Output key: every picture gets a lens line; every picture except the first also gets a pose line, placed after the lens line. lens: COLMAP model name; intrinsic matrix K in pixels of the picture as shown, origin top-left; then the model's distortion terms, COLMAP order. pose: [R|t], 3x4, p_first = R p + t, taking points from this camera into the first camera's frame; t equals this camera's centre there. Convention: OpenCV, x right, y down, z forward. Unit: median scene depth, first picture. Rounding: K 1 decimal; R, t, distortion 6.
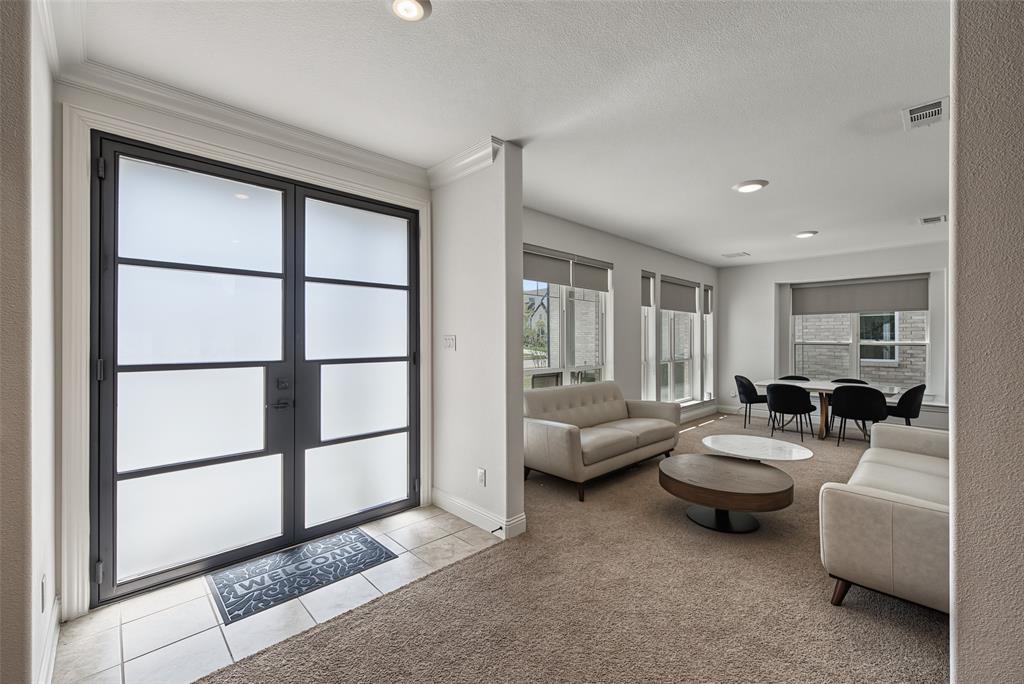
lens RADIAL K [[419.6, 0, 527.6], [0, 419.6, 338.6], [0, 0, 1]] dist [0.000847, -0.000288]
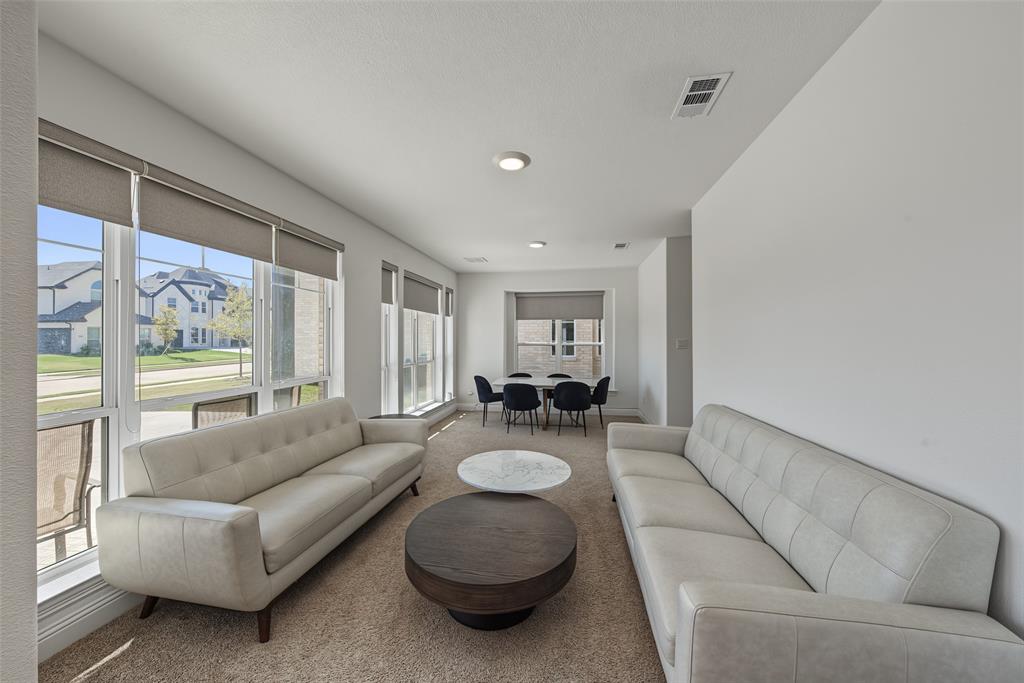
lens RADIAL K [[363.9, 0, 511.5], [0, 363.9, 337.3], [0, 0, 1]] dist [-0.000239, 0.000011]
pose [[0.824671, 0.004201, 0.565597, 0.068783], [-0.001156, 0.999983, -0.005742, -0.002975], [-0.565611, 0.004081, 0.824662, 0.233841]]
